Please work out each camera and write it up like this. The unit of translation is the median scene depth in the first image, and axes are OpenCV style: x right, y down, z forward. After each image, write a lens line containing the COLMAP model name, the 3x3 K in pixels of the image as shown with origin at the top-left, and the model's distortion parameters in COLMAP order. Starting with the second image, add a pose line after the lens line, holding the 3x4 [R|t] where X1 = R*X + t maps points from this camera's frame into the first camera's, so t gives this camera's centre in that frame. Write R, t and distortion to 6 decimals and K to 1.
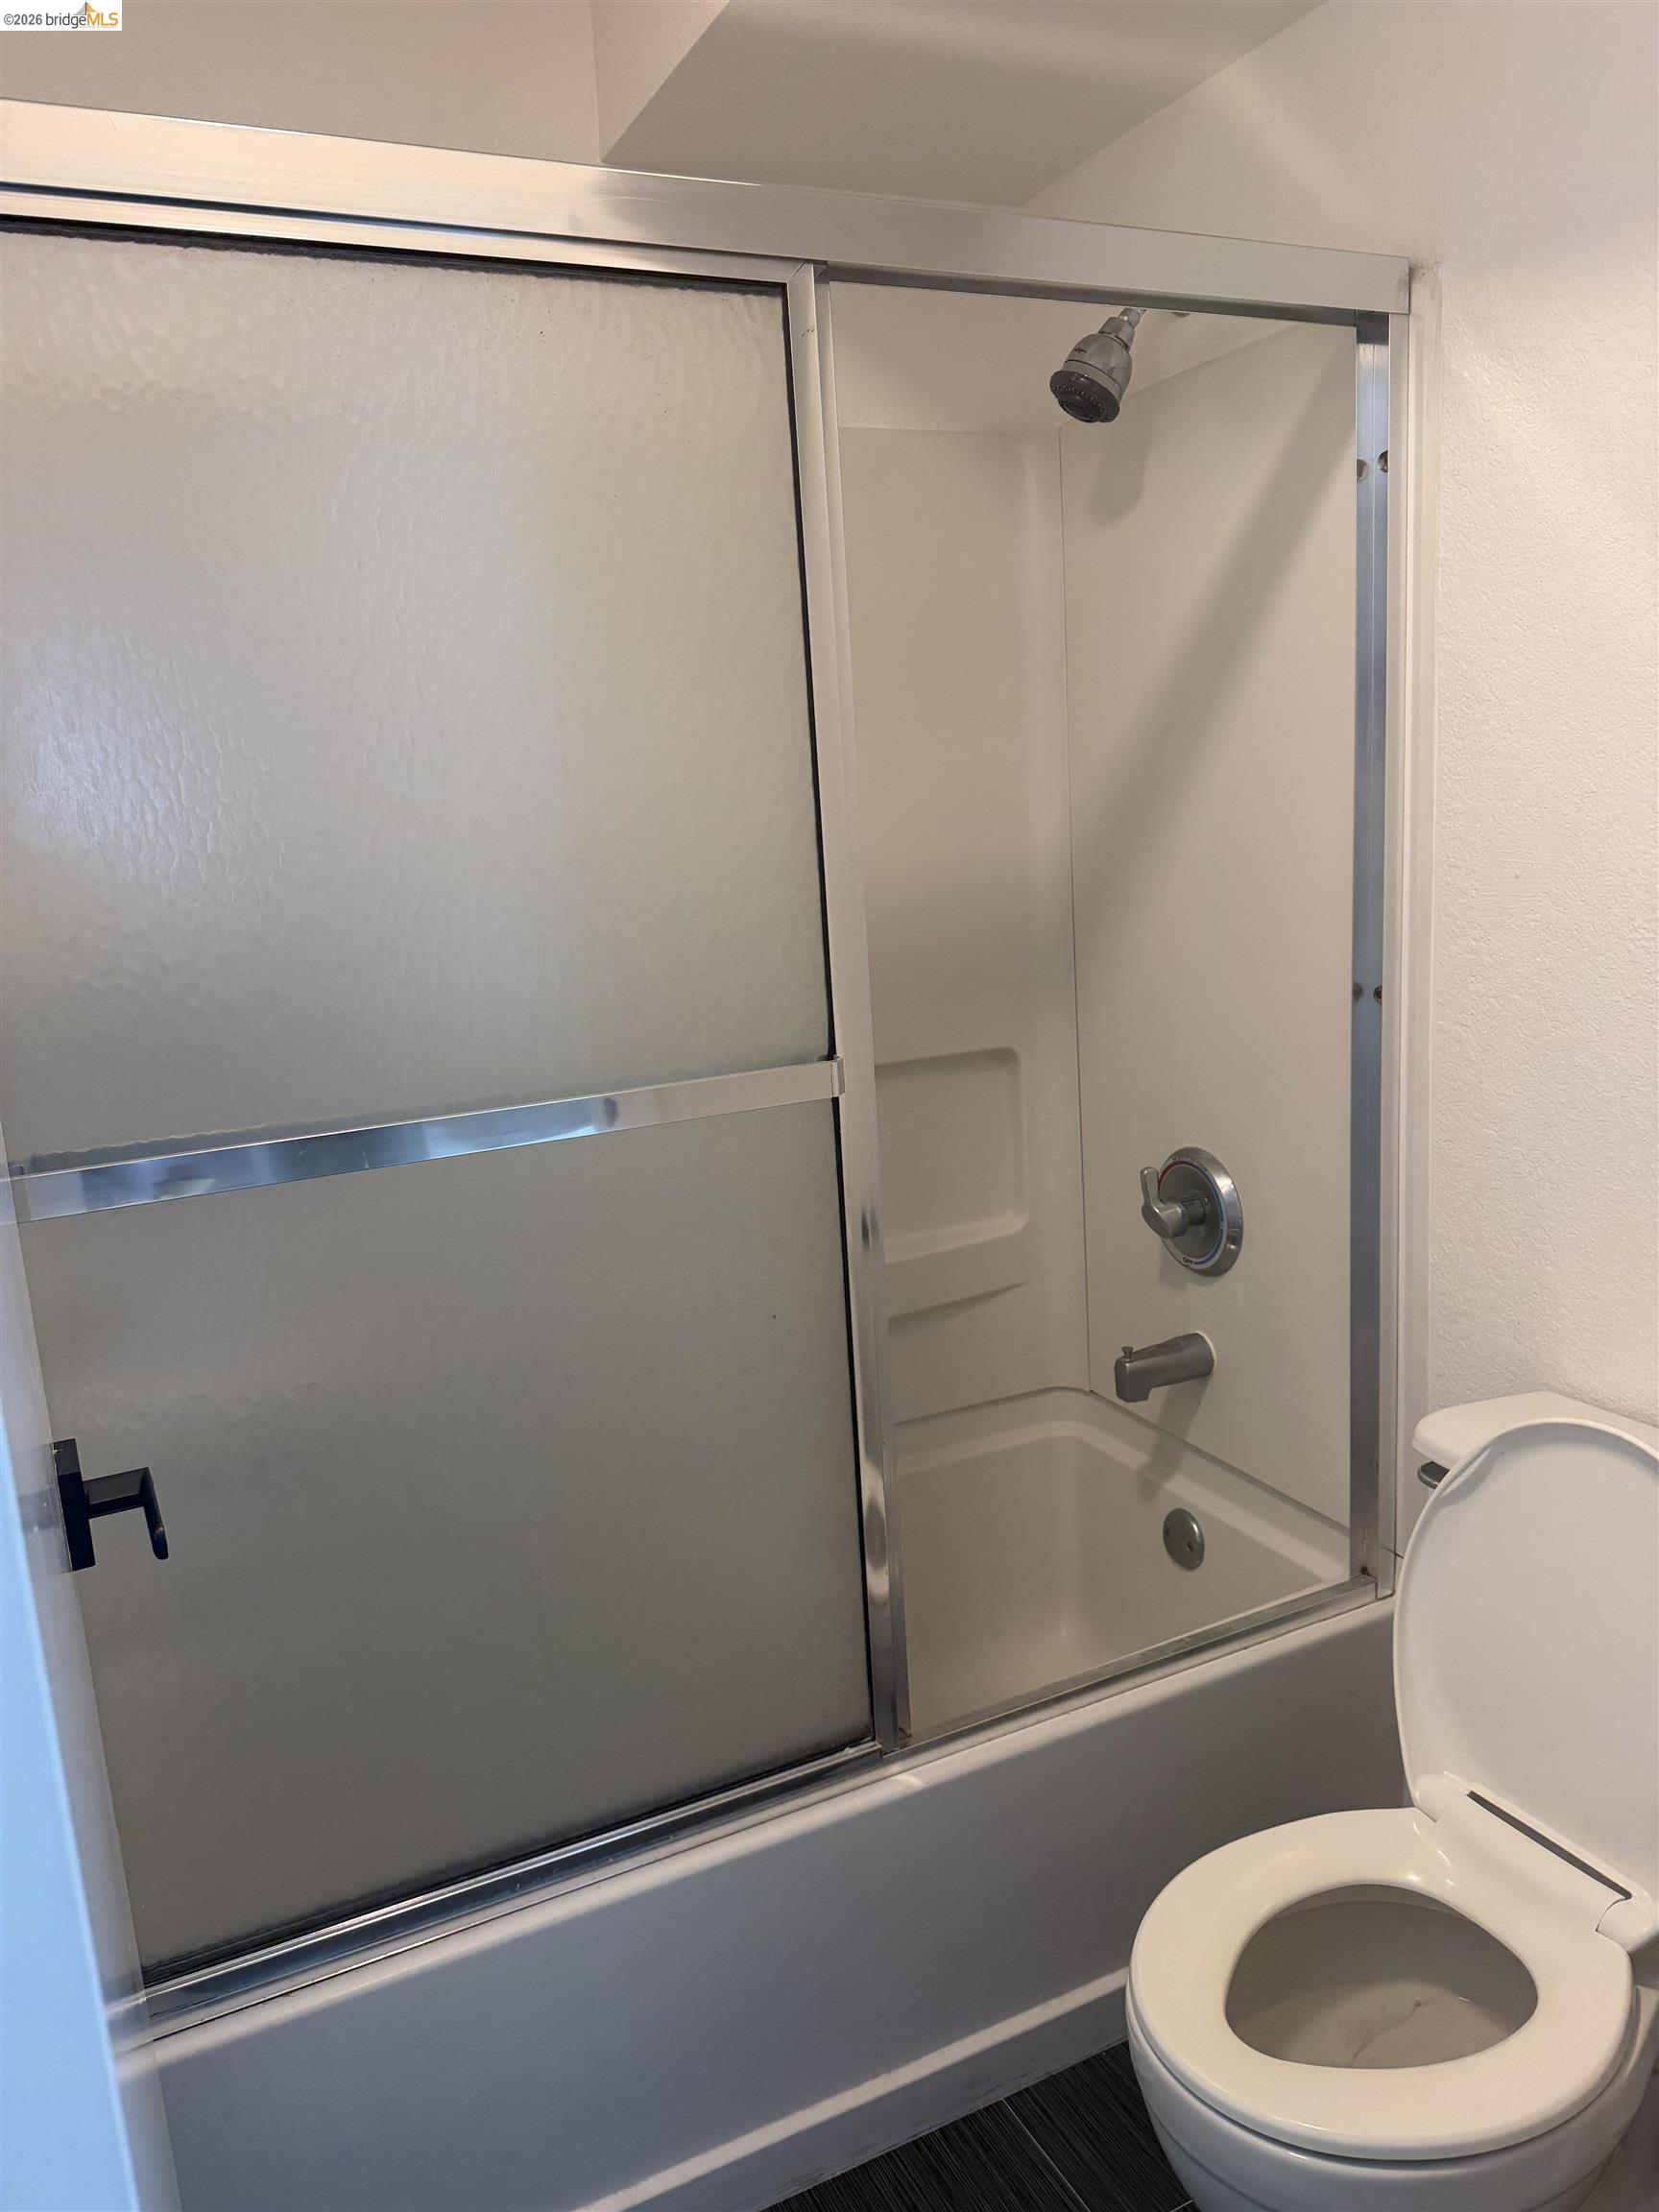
lens RADIAL K [[1535.4, 0, 832.2], [0, 1535.4, 1112.7], [0, 0, 1]] dist [0.125886, -0.244663]
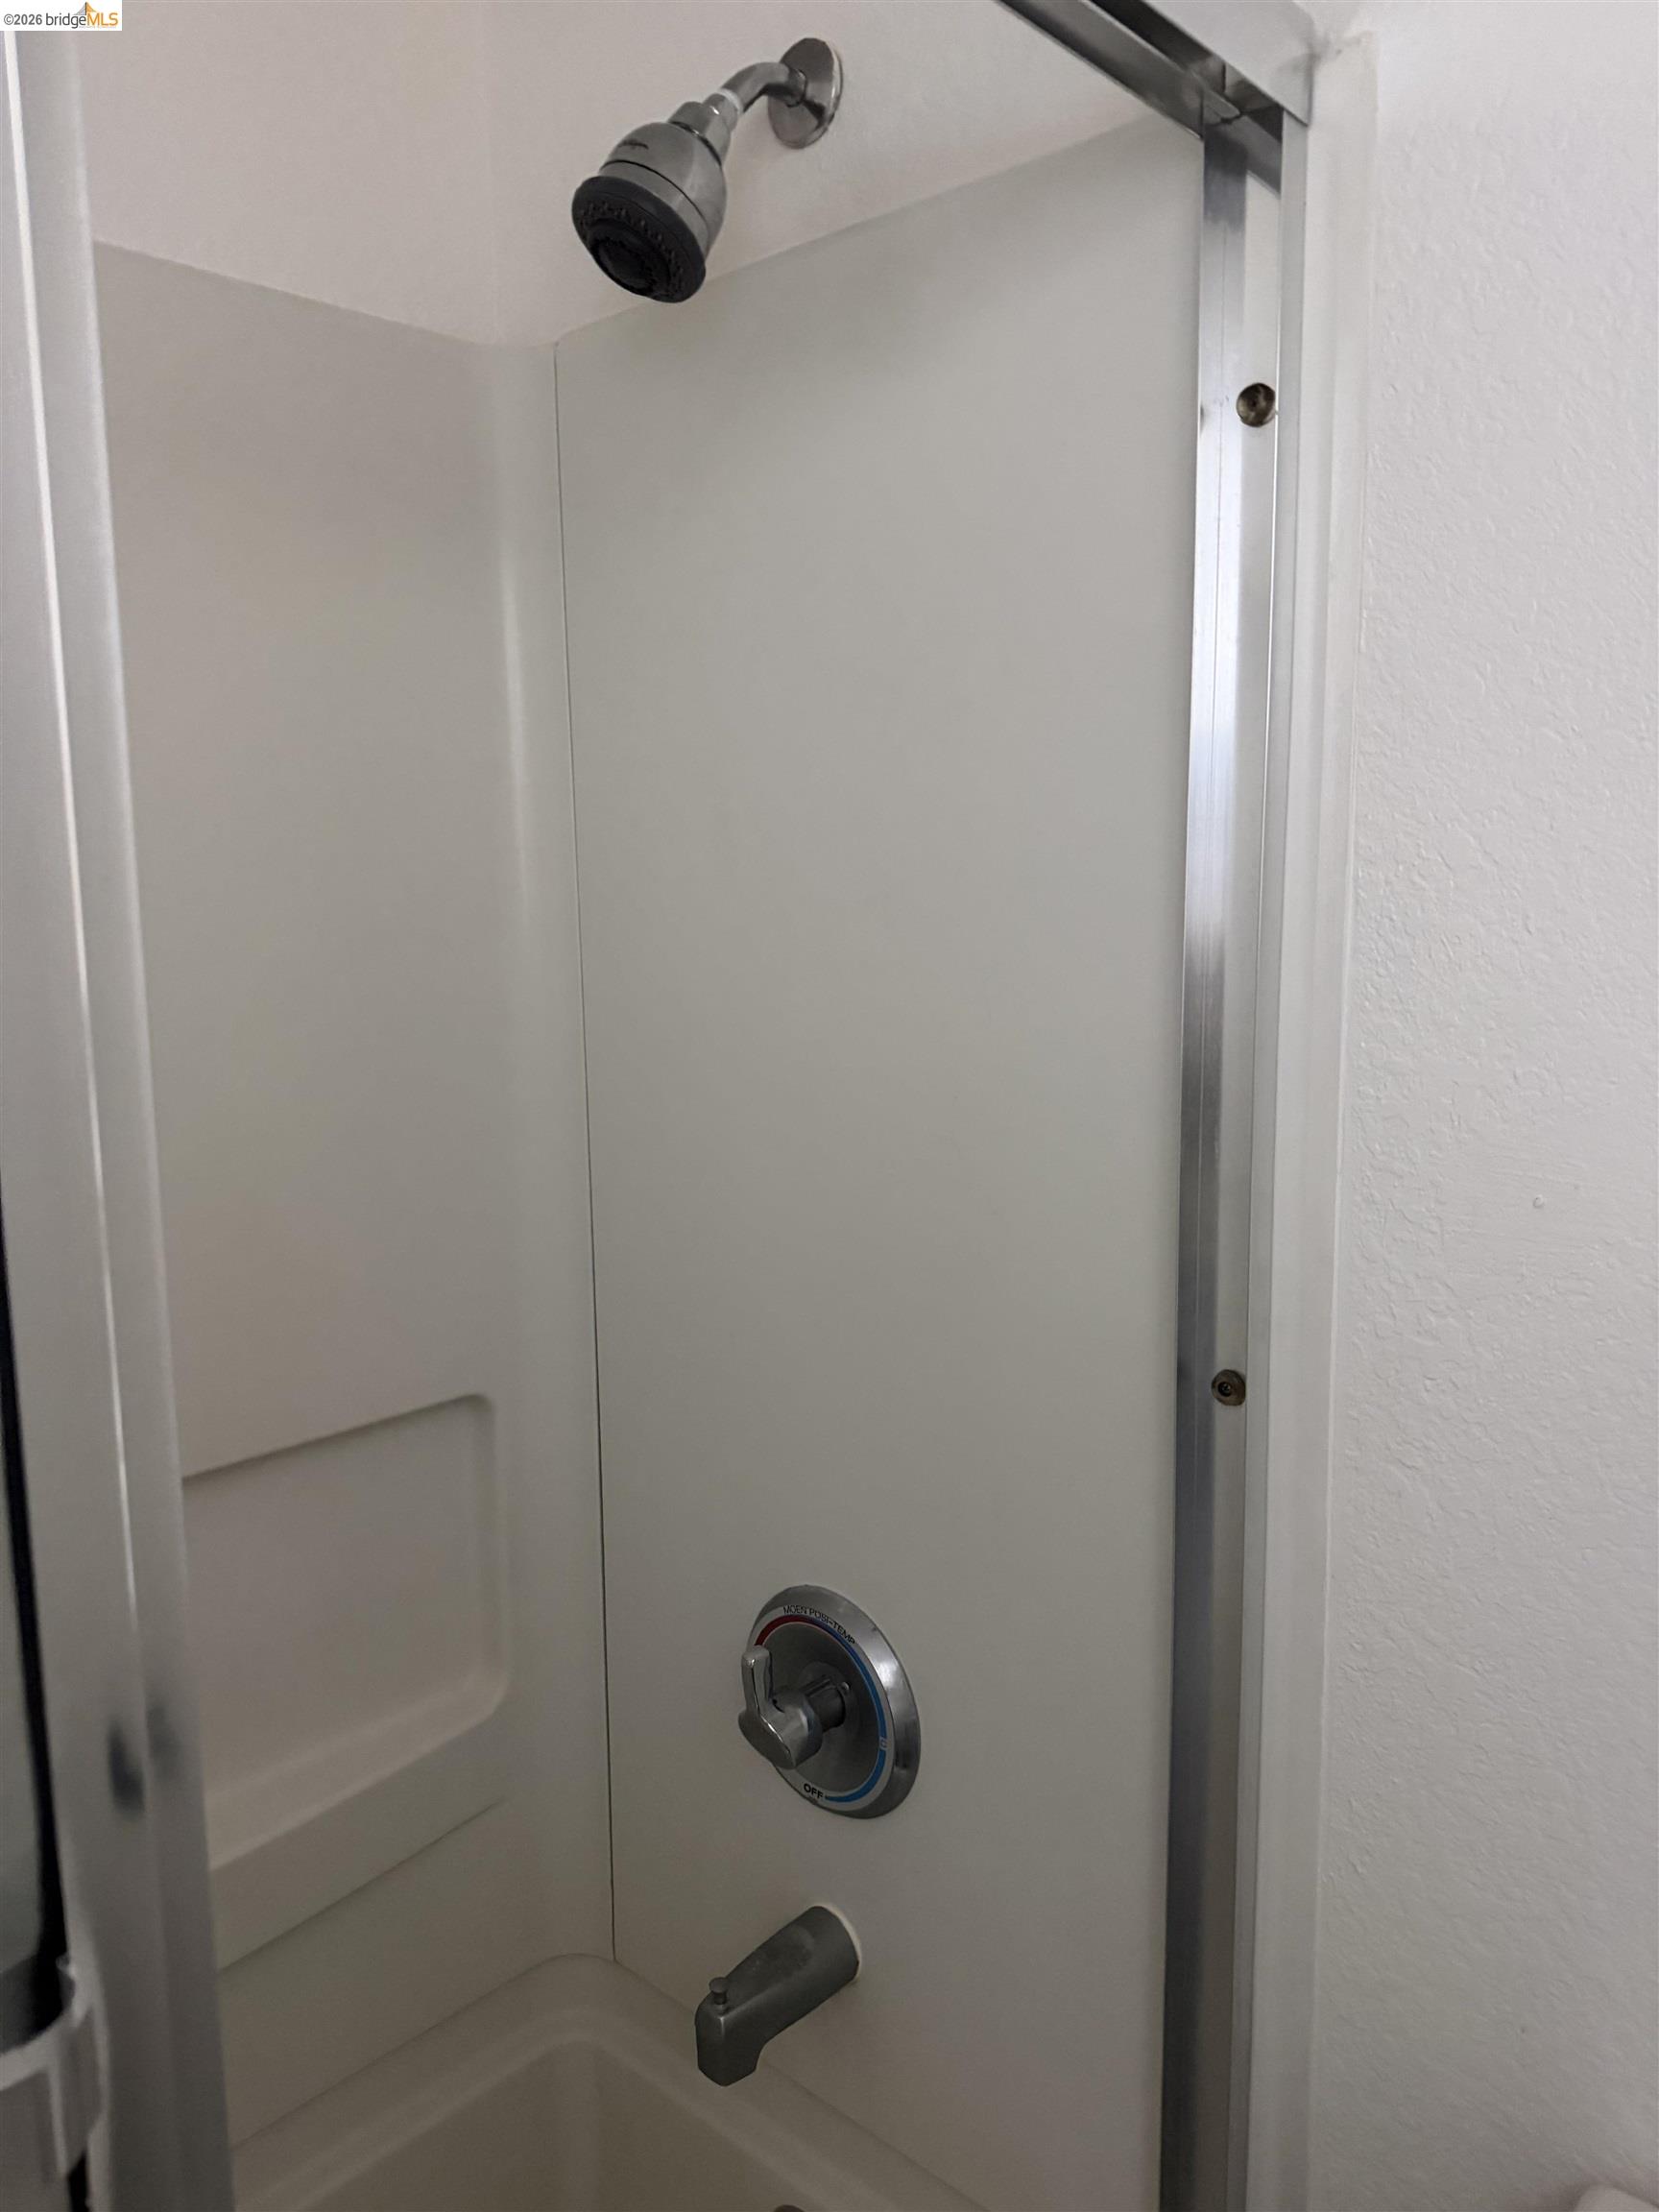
lens RADIAL K [[1535.4, 0, 832.2], [0, 1535.4, 1112.7], [0, 0, 1]] dist [0.125886, -0.244663]
pose [[0.923919, -0.004295, 0.382564, 0.018952], [0.031489, 0.997398, -0.064850, -0.118377], [-0.381290, 0.071963, 0.921650, 0.463708]]
